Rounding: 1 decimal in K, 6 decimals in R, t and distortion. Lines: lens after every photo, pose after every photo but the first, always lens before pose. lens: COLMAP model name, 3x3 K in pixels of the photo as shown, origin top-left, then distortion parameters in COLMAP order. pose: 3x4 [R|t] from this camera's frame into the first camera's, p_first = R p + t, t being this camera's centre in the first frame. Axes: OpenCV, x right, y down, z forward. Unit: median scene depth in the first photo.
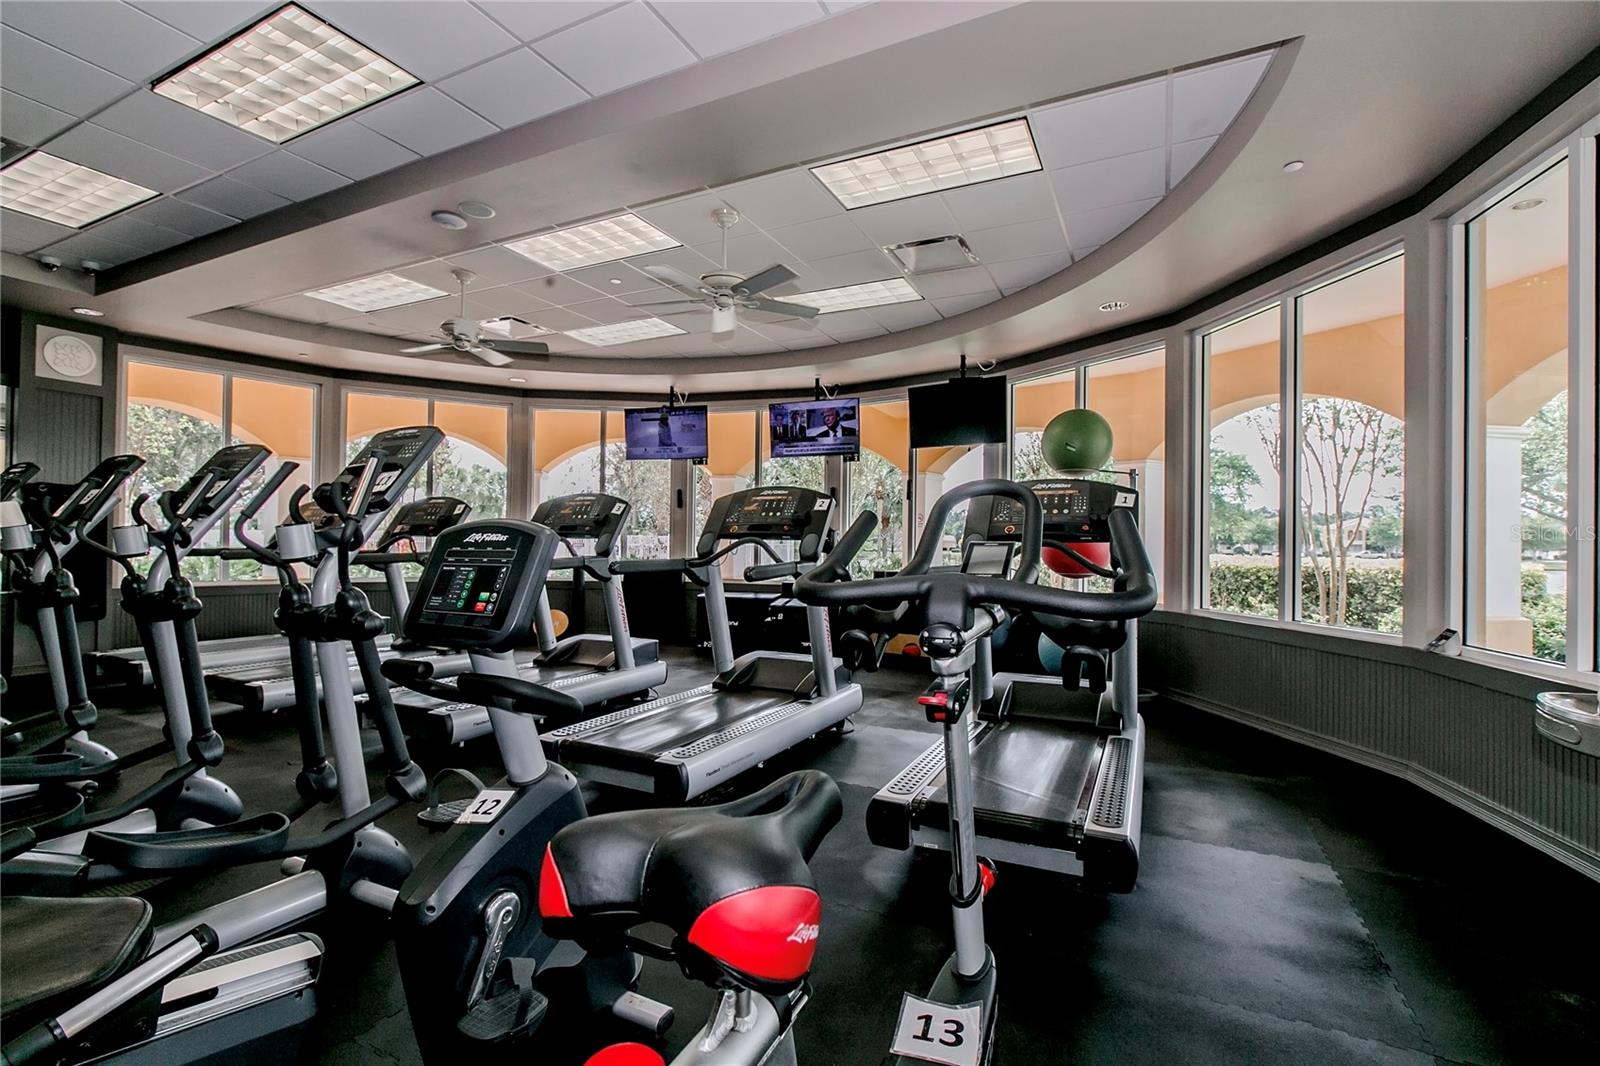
lens RADIAL K [[734.8, 0, 795.8], [0, 734.8, 536.5], [0, 0, 1]] dist [-0.002628, -0.001991]
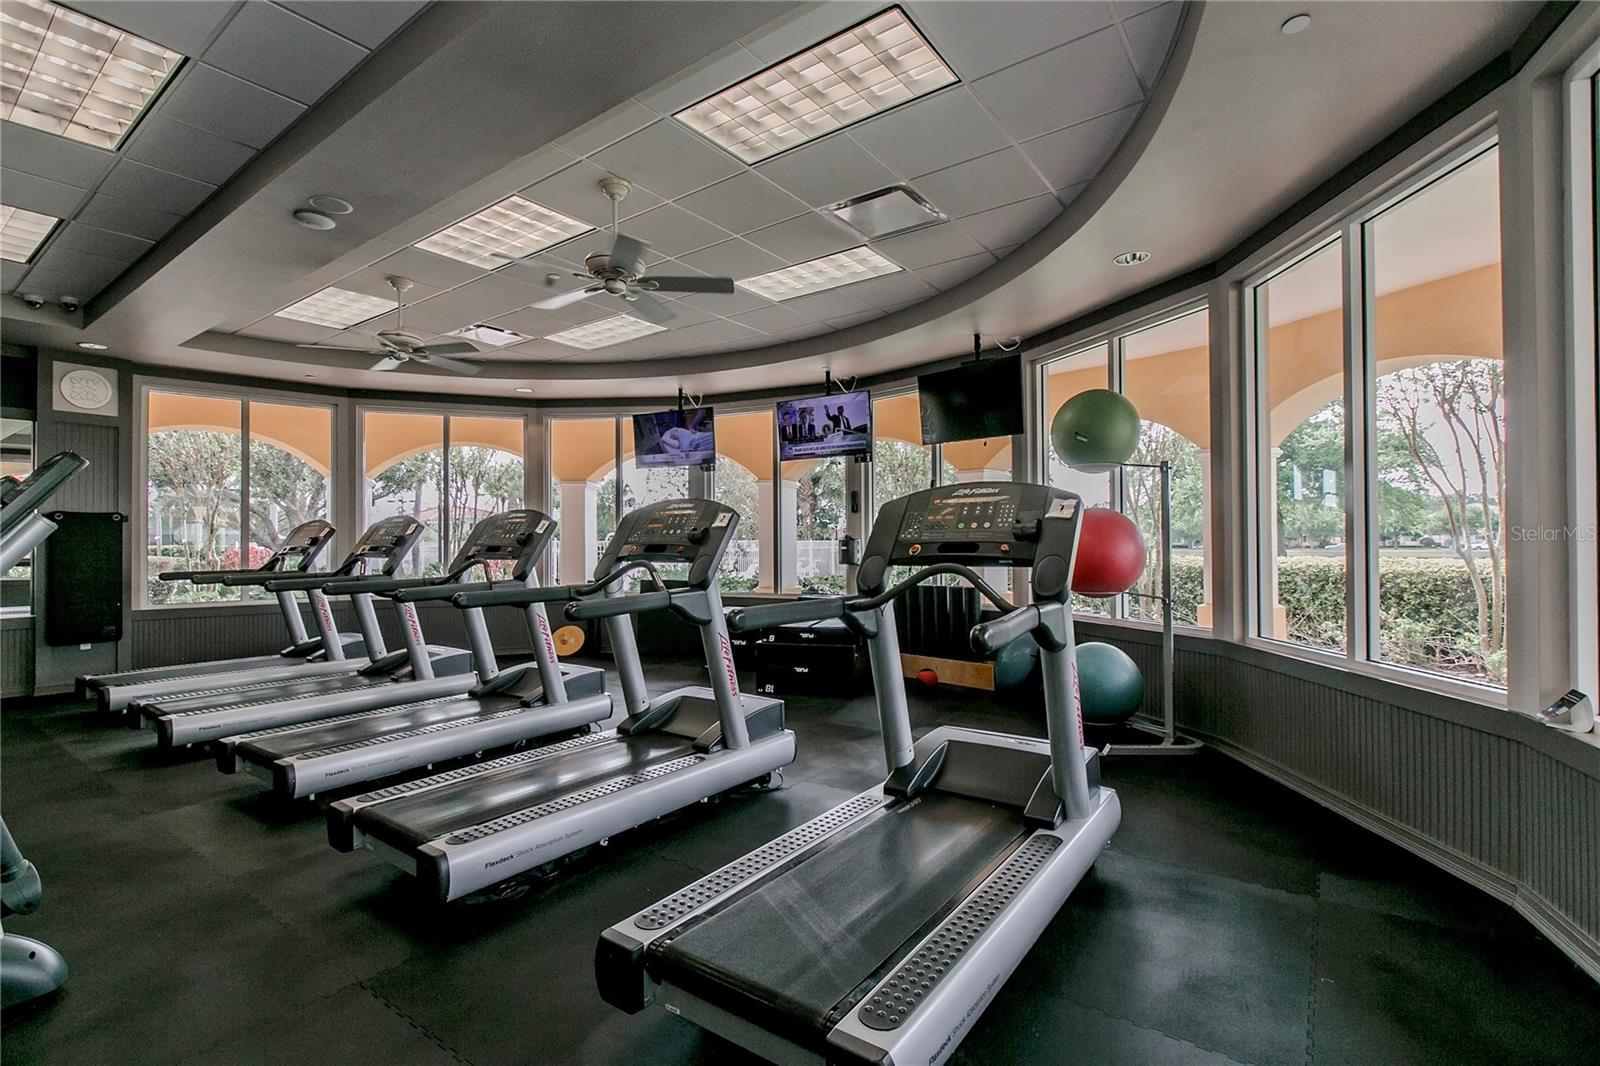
lens RADIAL K [[734.8, 0, 801.4], [0, 734.8, 535.2], [0, 0, 1]] dist [-0.002628, -0.001991]
pose [[0.985821, -0.018939, -0.166727, 0.193367], [0.018691, 0.999821, -0.003054, -0.015840], [0.166755, -0.000105, 0.985998, 0.140921]]
